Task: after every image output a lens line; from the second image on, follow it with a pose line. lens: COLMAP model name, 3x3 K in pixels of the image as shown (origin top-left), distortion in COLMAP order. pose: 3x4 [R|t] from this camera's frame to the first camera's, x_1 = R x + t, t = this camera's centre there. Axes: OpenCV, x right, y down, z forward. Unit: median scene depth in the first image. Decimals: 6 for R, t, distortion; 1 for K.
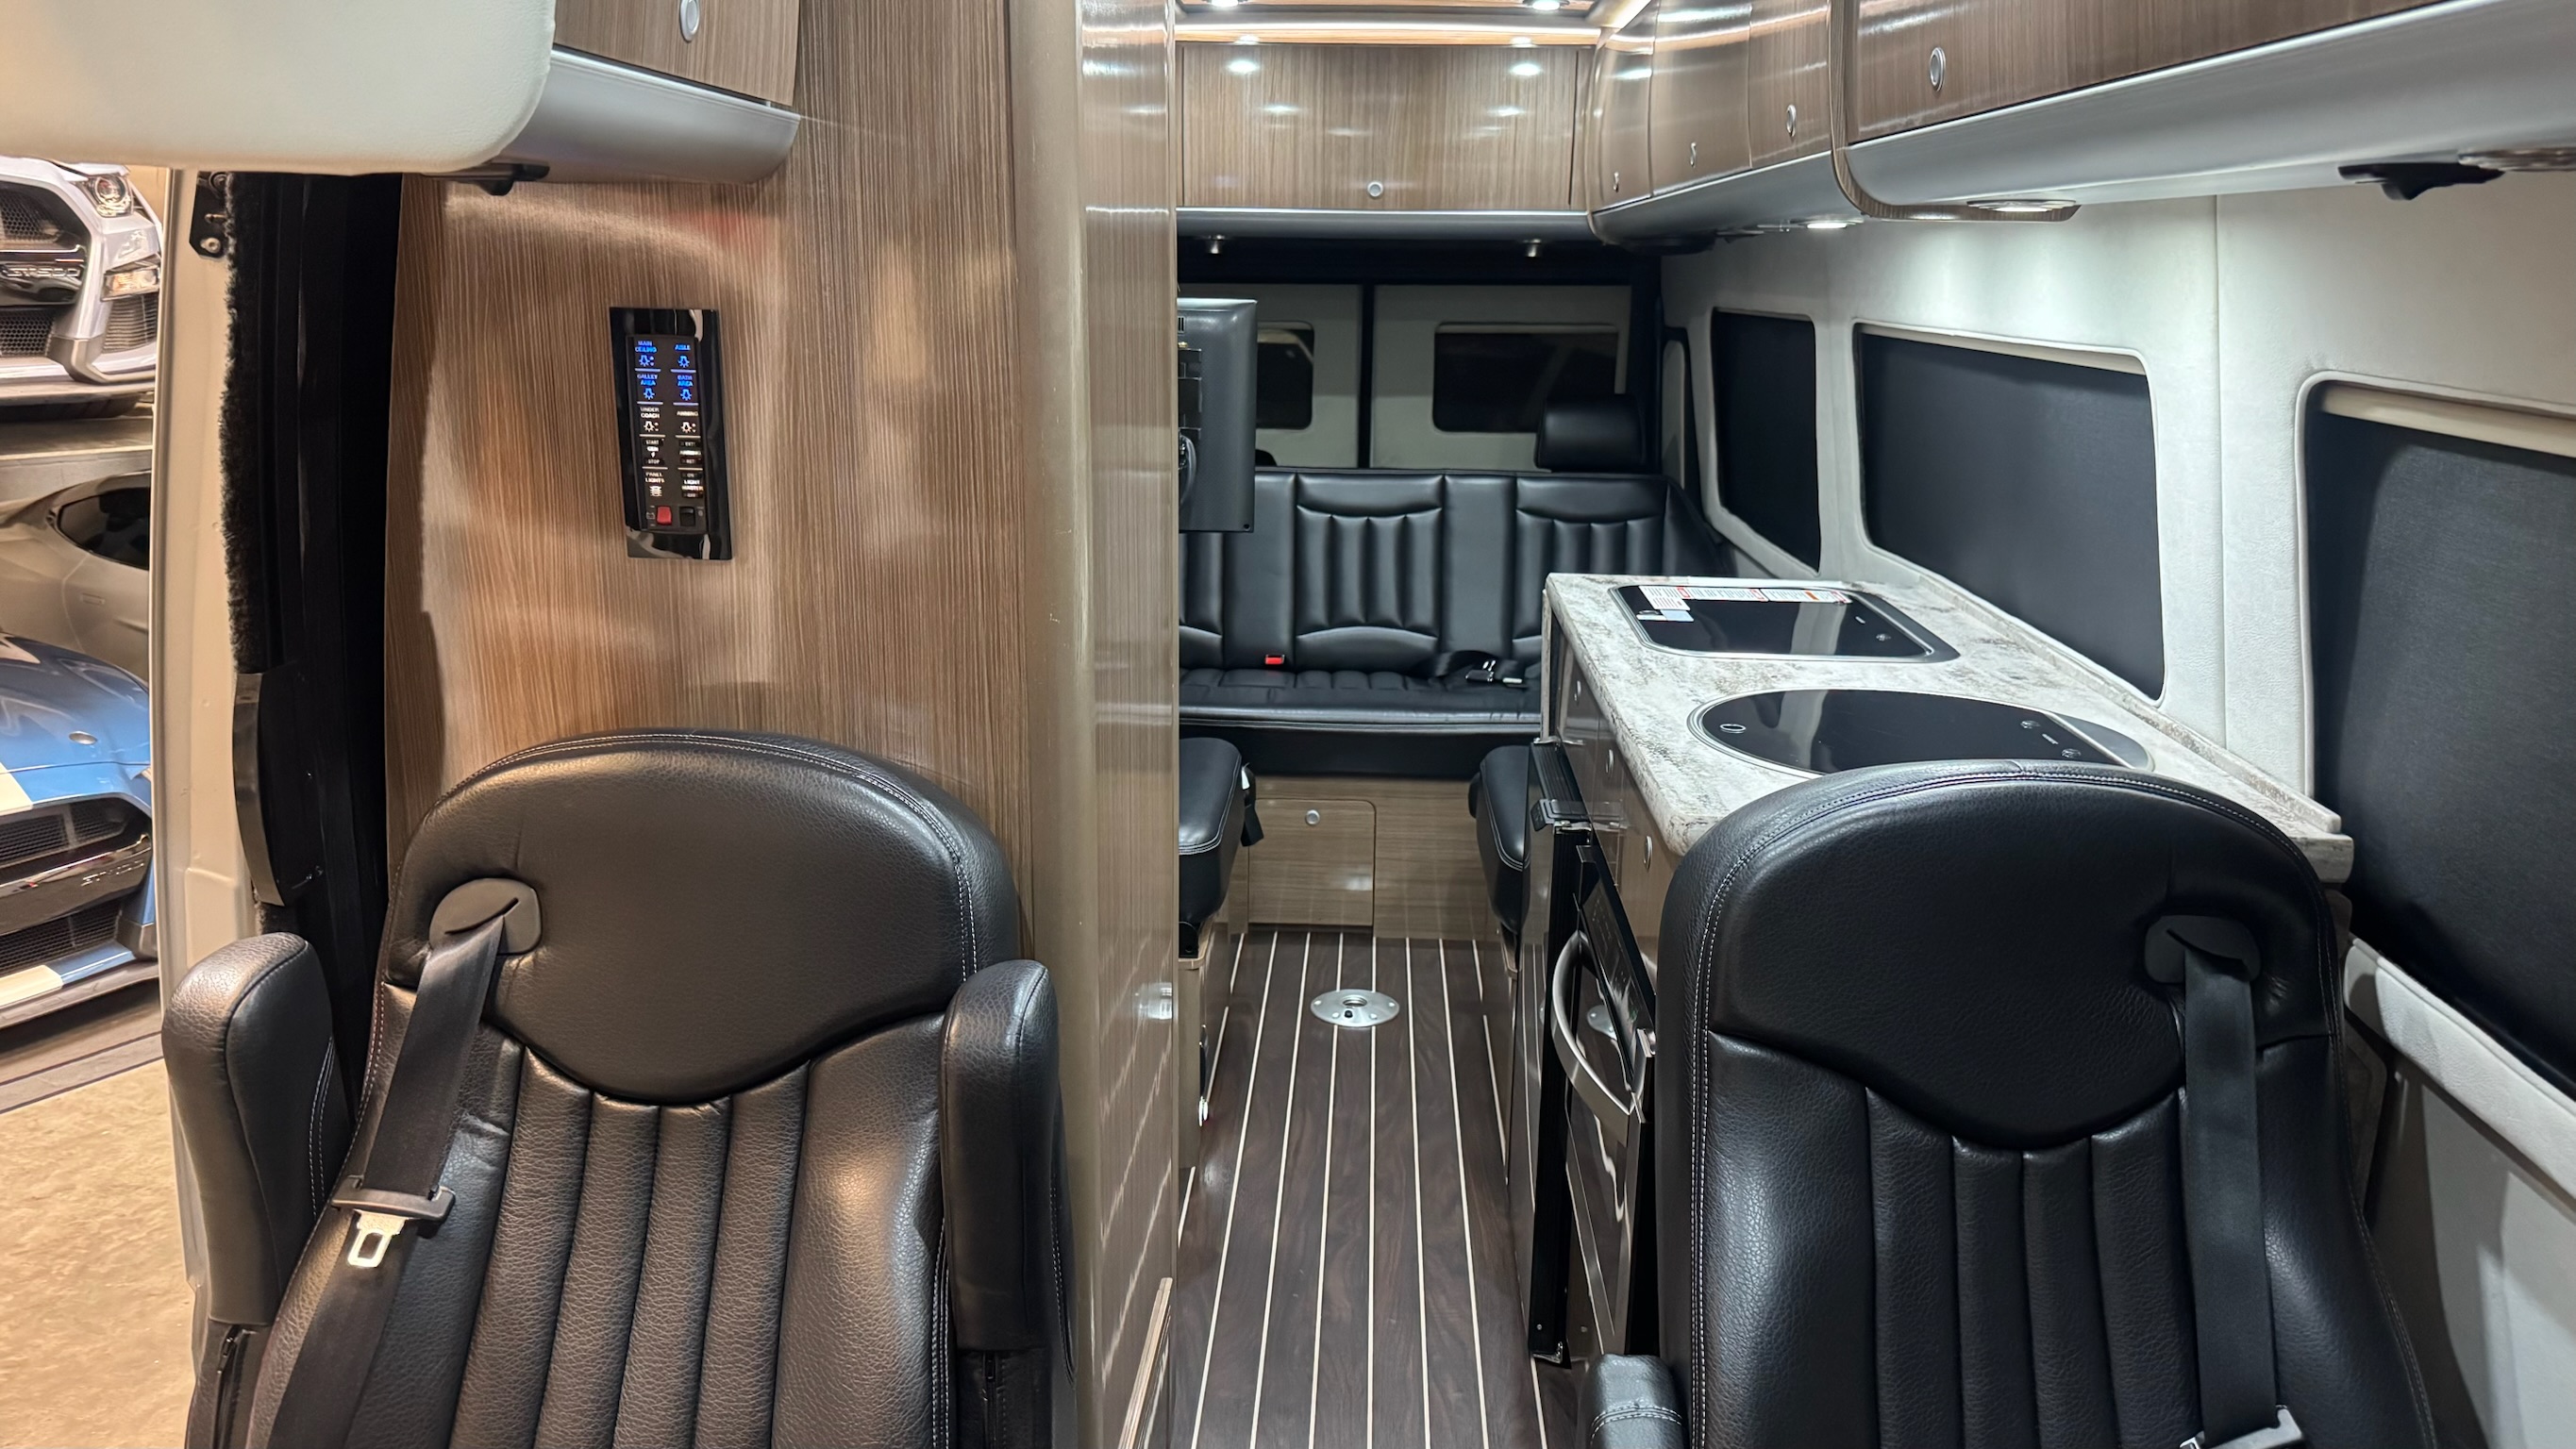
lens RADIAL K [[1835.2, 0, 1299.2], [0, 1835.2, 741.9], [0, 0, 1]] dist [0.123868, -0.170426]
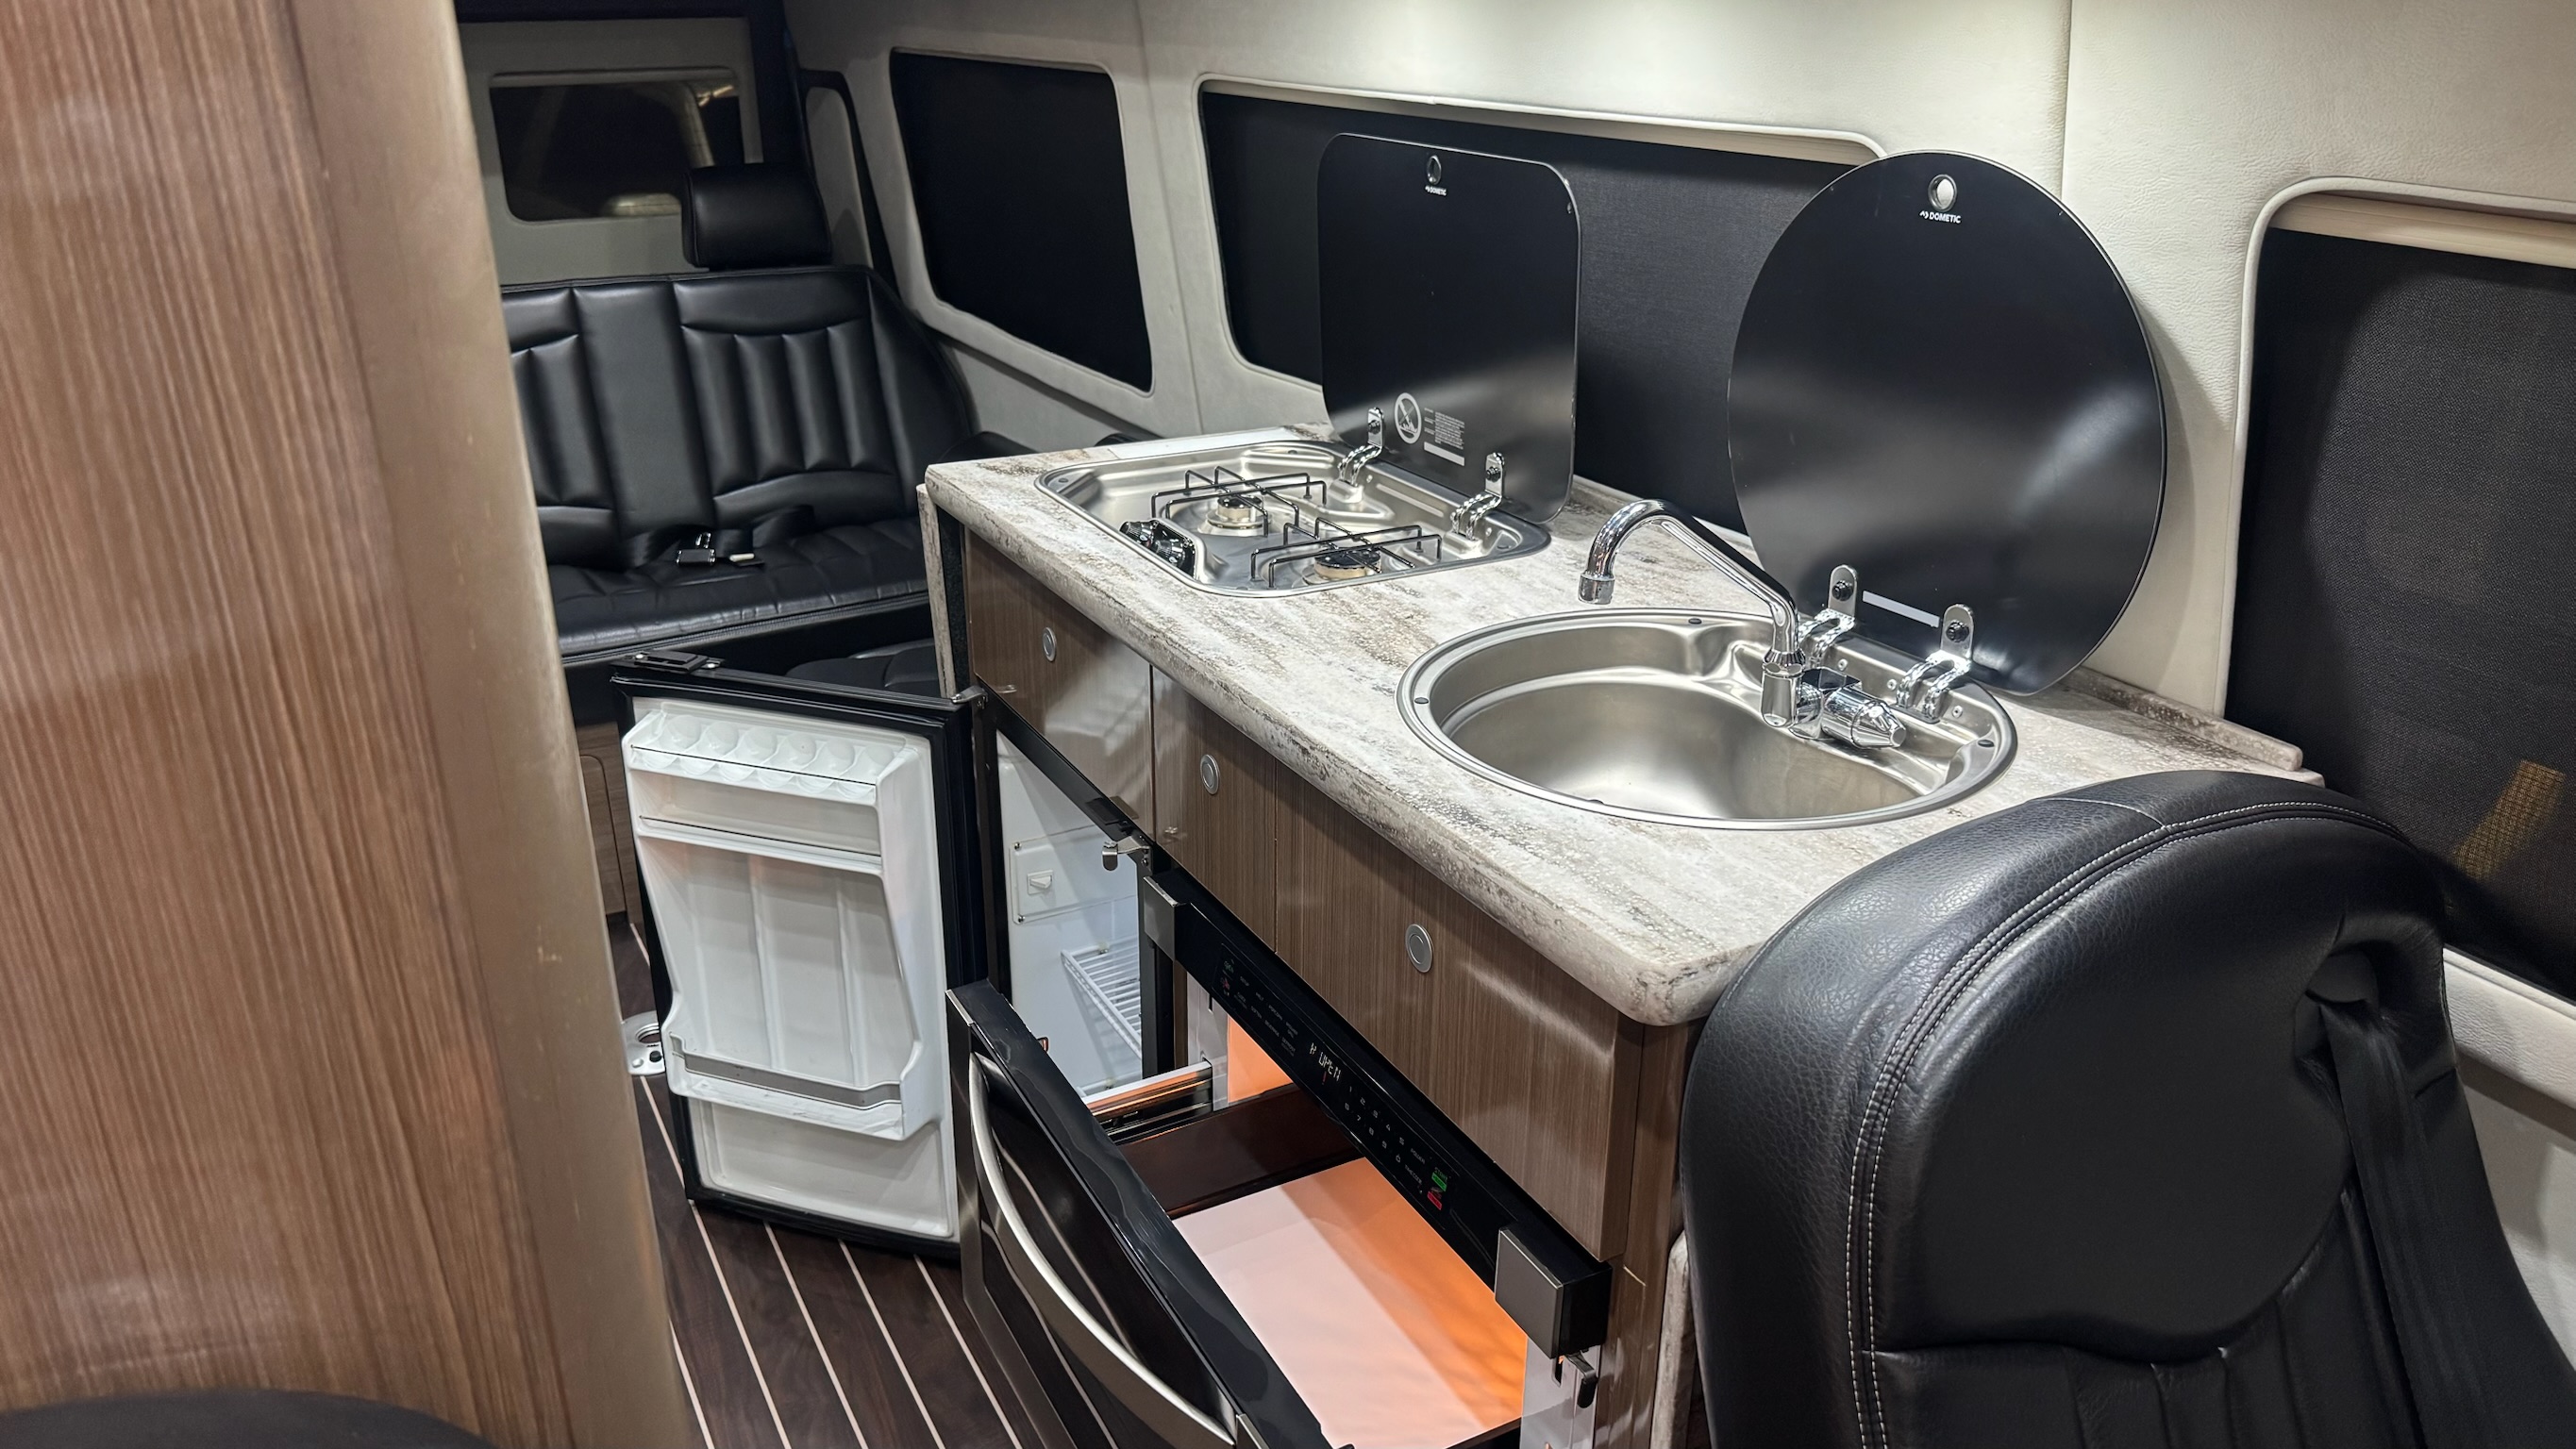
lens RADIAL K [[1835.2, 0, 1299.2], [0, 1835.2, 741.9], [0, 0, 1]] dist [0.123868, -0.170426]
pose [[0.857022, -0.213802, 0.468830, -0.061972], [0.145640, 0.973264, 0.177611, -0.058441], [-0.494269, -0.083936, 0.865247, 0.188322]]
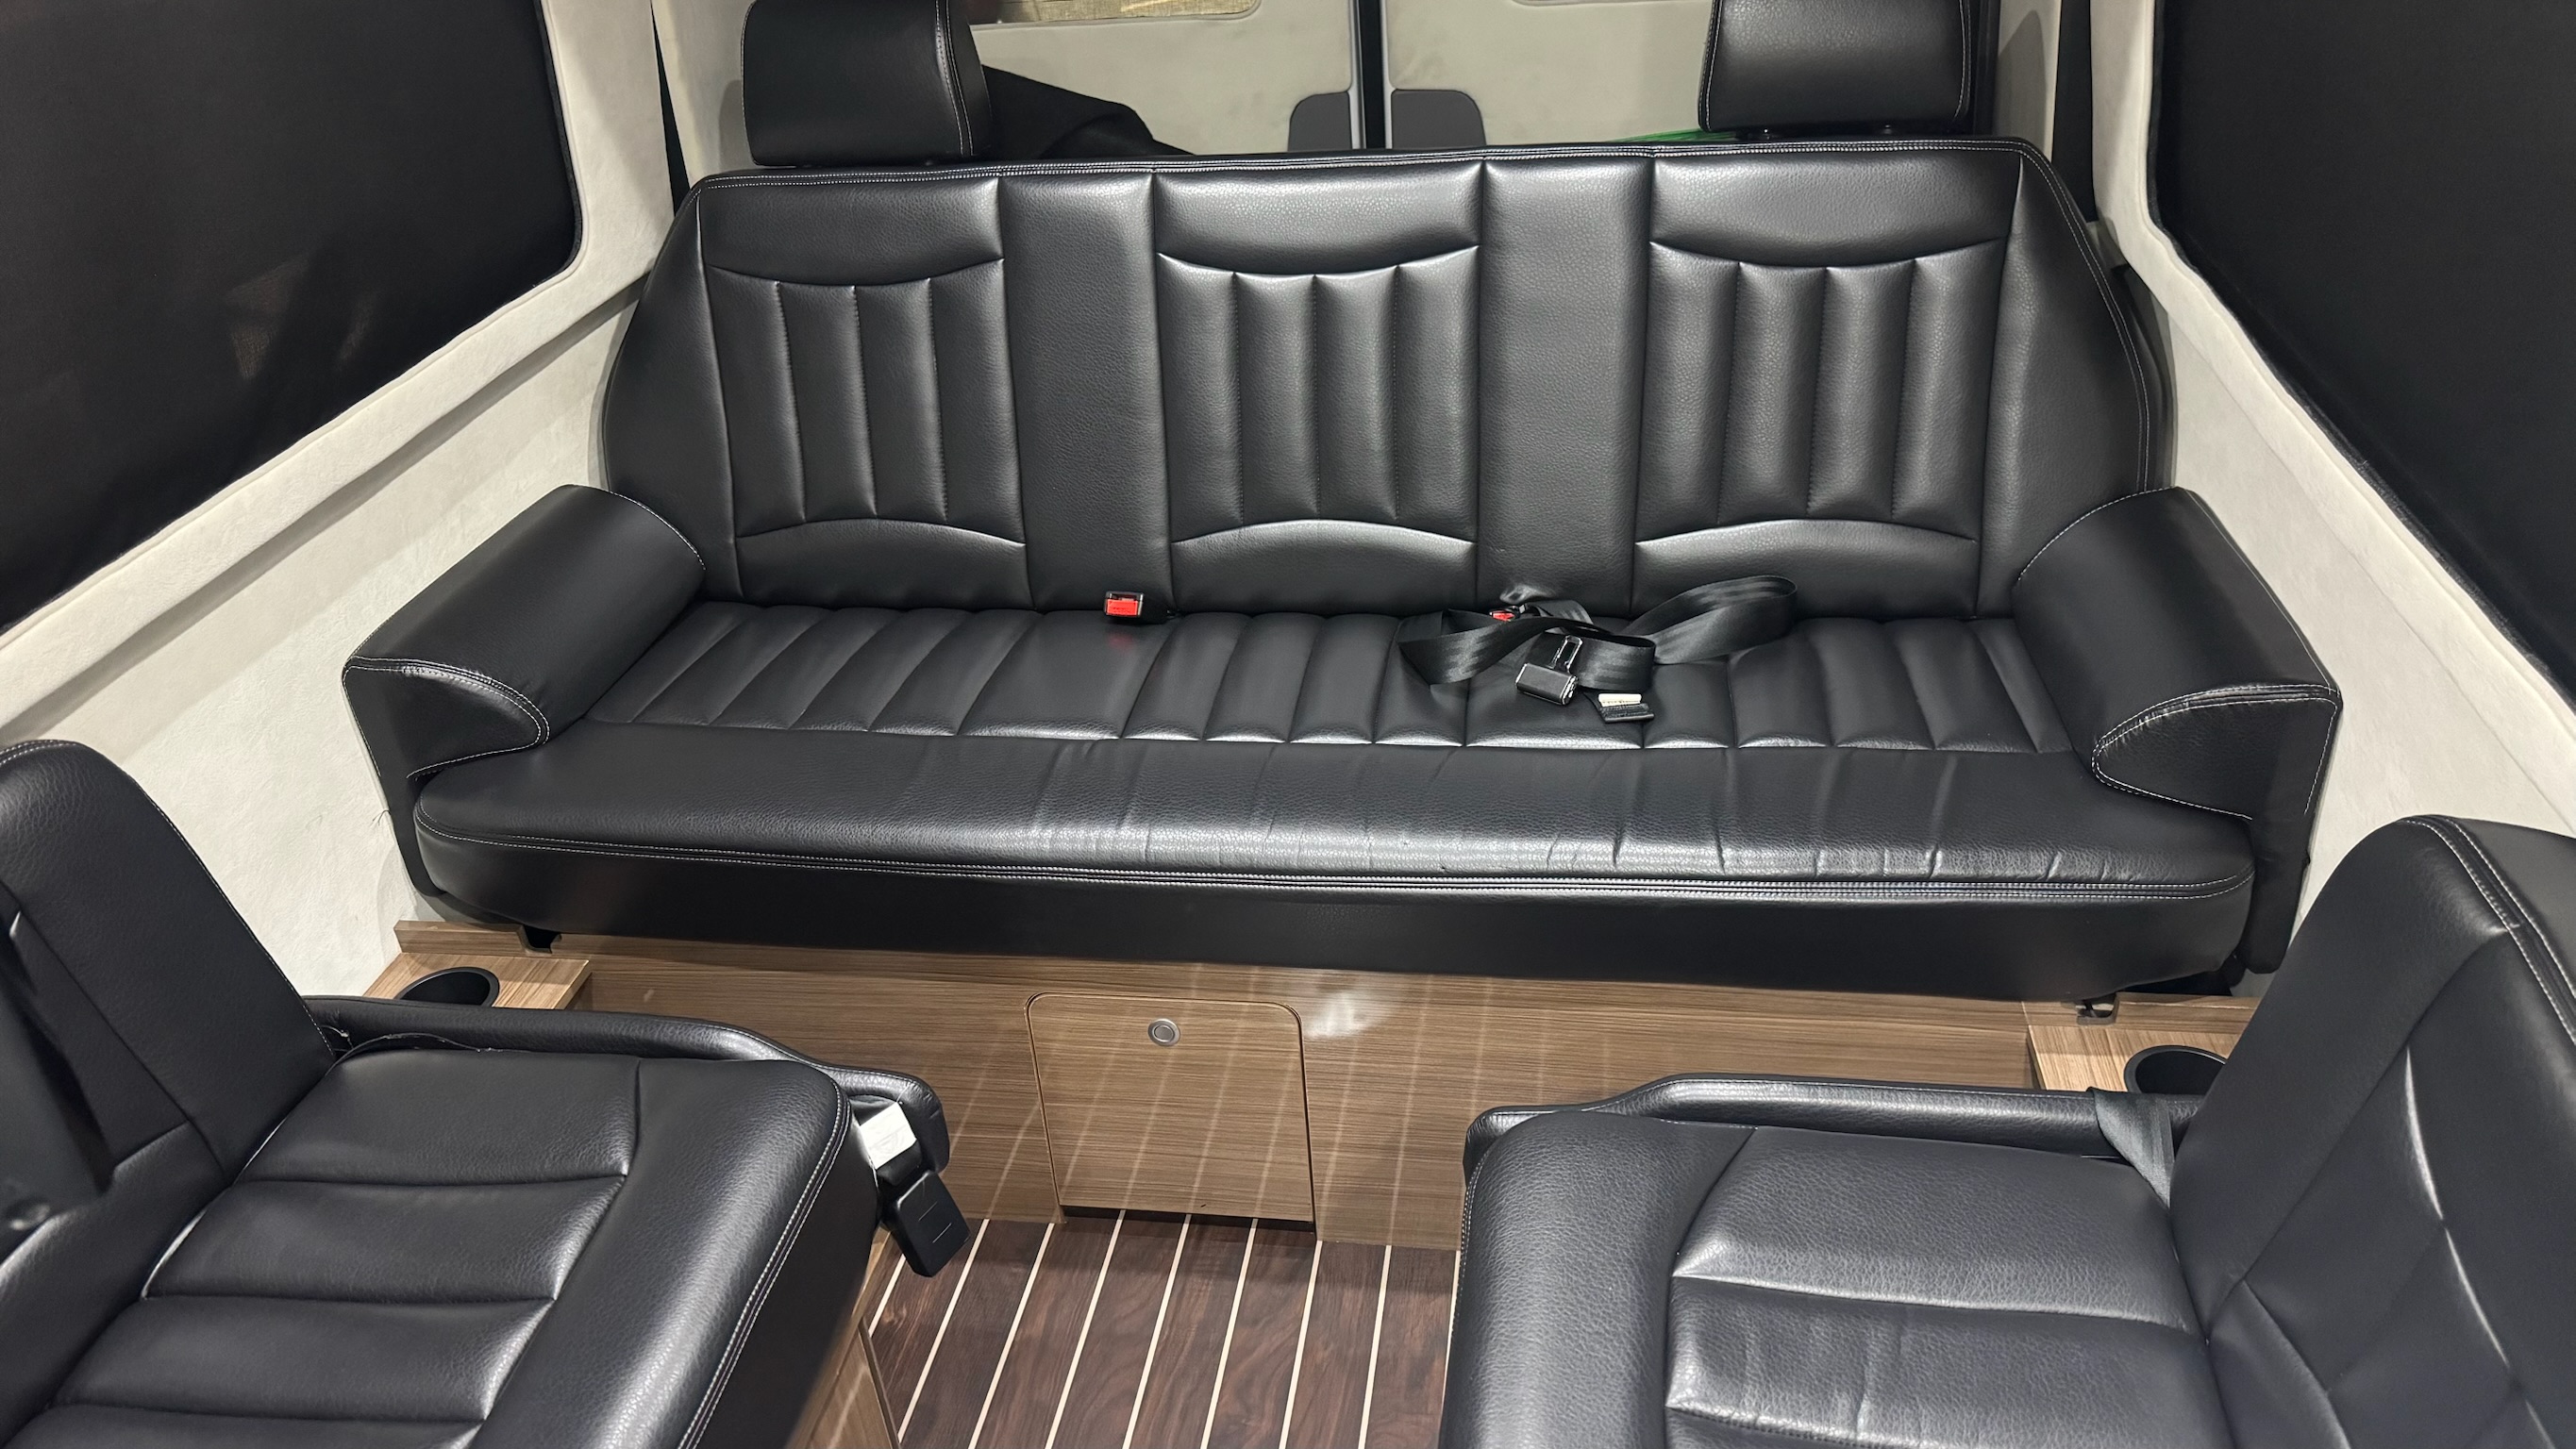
lens RADIAL K [[1835.2, 0, 1299.2], [0, 1835.2, 741.9], [0, 0, 1]] dist [0.123868, -0.170426]
pose [[0.990483, -0.008886, -0.137349, 0.094408], [0.047958, 0.957658, 0.283887, -0.141488], [0.129010, -0.287772, 0.948970, 0.539895]]
